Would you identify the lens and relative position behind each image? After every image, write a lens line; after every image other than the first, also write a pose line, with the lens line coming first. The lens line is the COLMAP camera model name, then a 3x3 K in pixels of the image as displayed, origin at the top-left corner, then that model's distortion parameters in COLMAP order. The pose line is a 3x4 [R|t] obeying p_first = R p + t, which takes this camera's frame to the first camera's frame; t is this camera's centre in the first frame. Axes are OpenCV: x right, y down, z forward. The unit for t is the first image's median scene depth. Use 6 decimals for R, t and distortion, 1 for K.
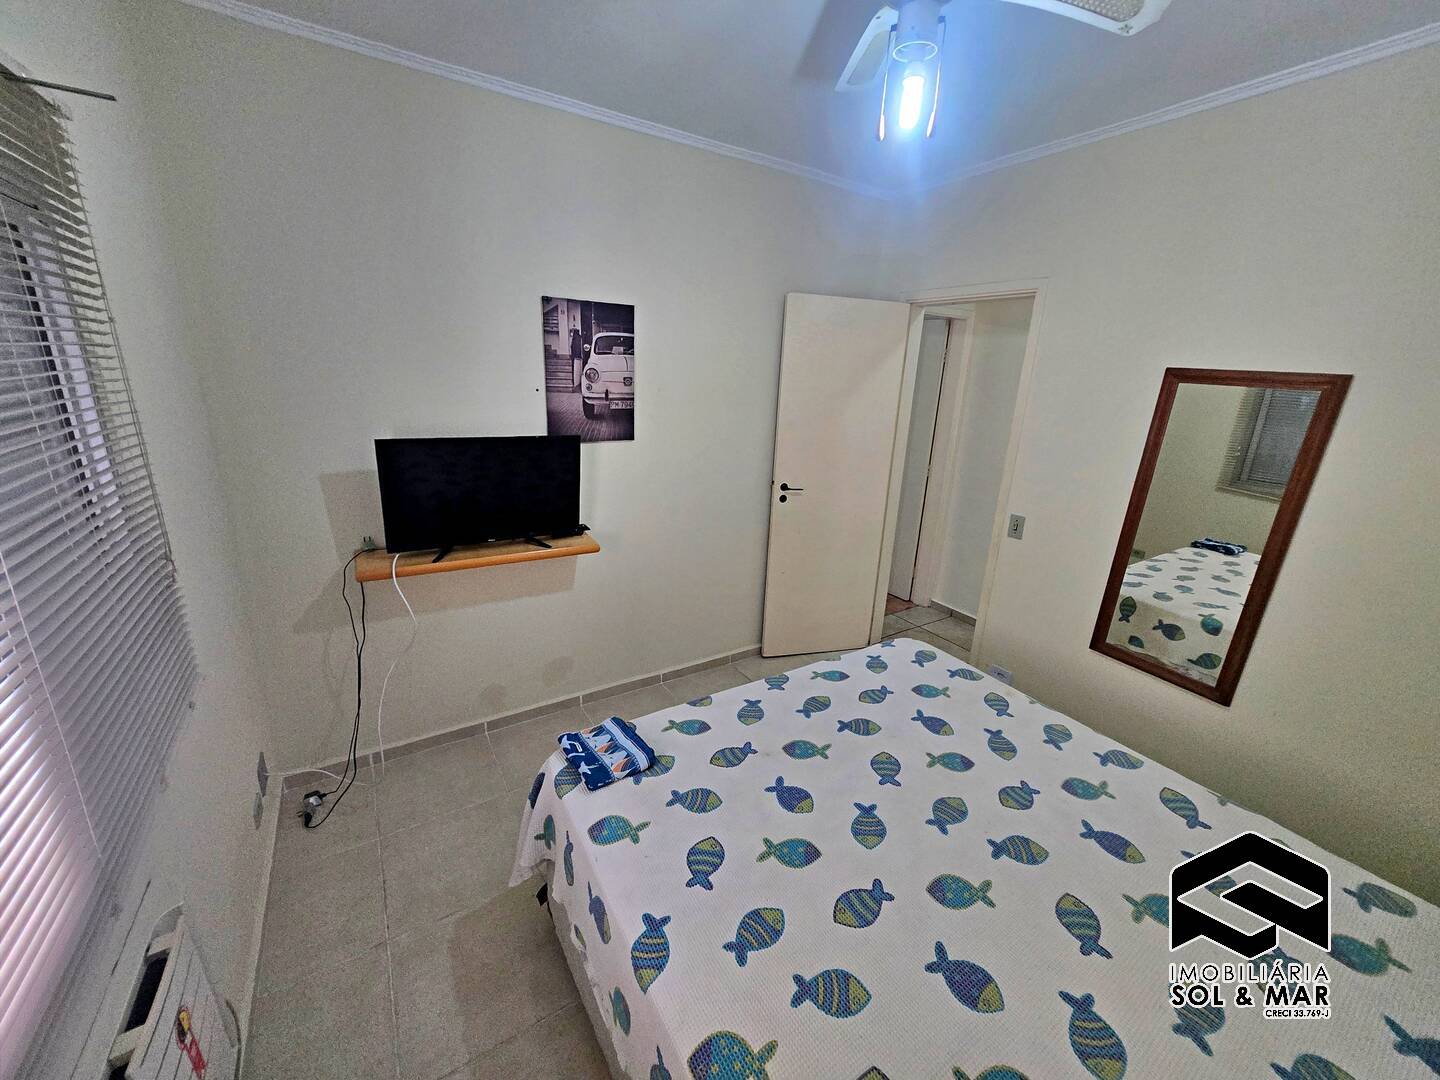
lens RADIAL K [[562.7, 0, 723.5], [0, 562.7, 532.6], [0, 0, 1]] dist [0.002100, 0.000097]
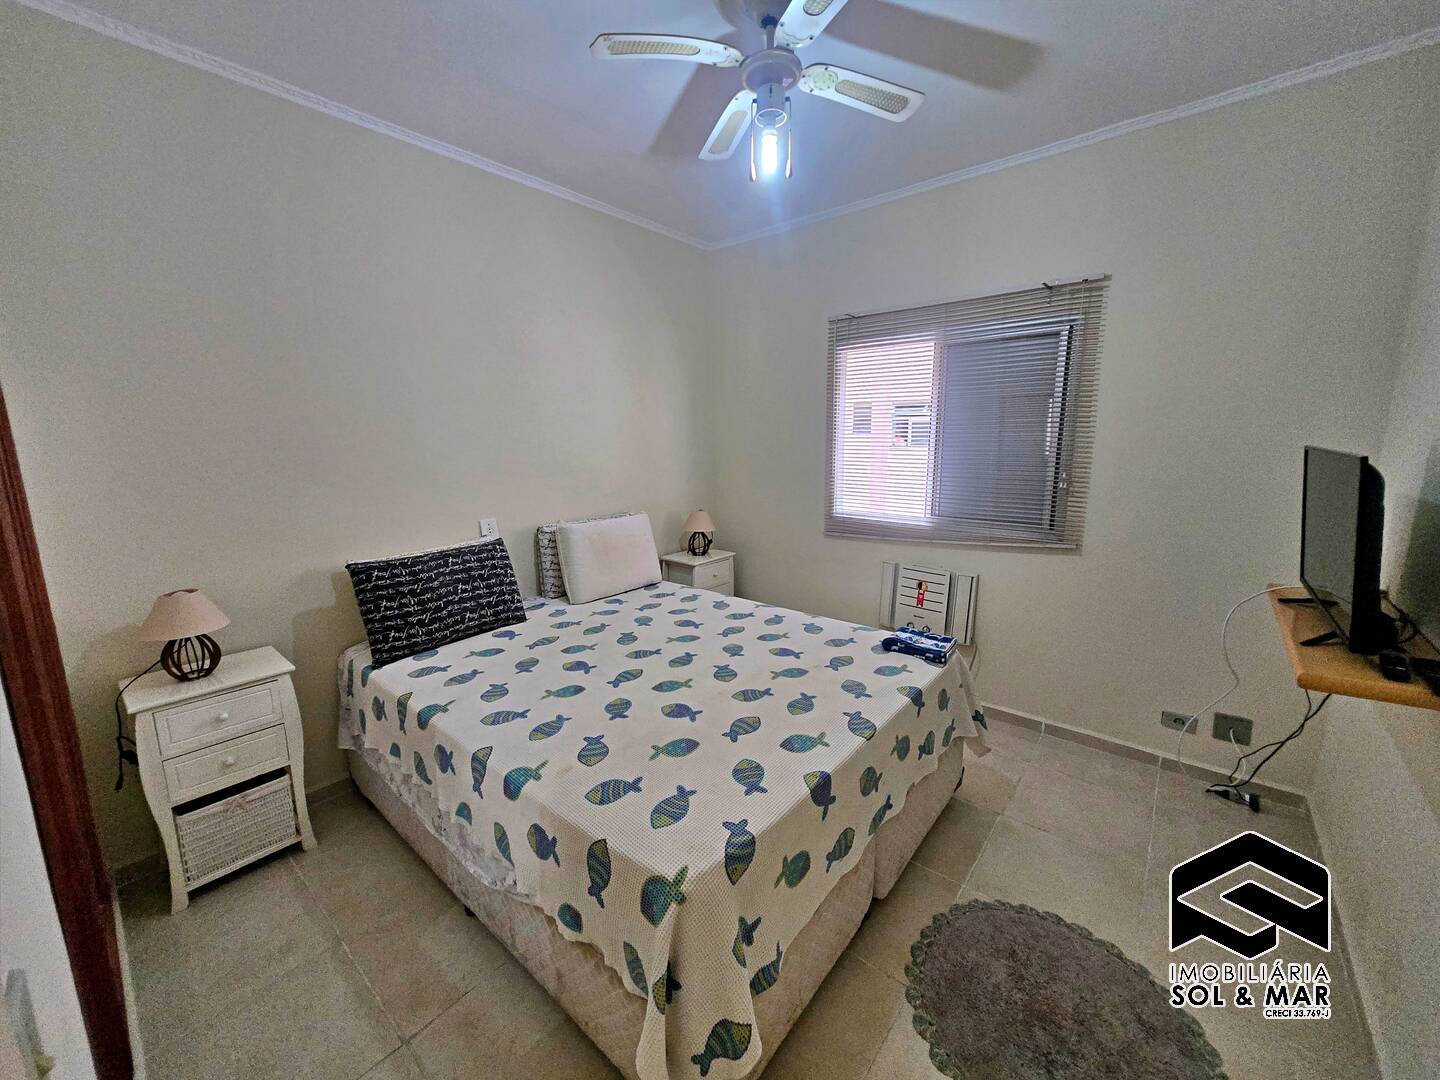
lens RADIAL K [[562.7, 0, 723.5], [0, 562.7, 532.6], [0, 0, 1]] dist [0.002100, 0.000097]
pose [[-0.951844, 0.019418, -0.305967, 0.605572], [-0.117161, 0.899205, 0.421549, -0.348022], [0.283313, 0.437096, -0.853628, 1.750243]]
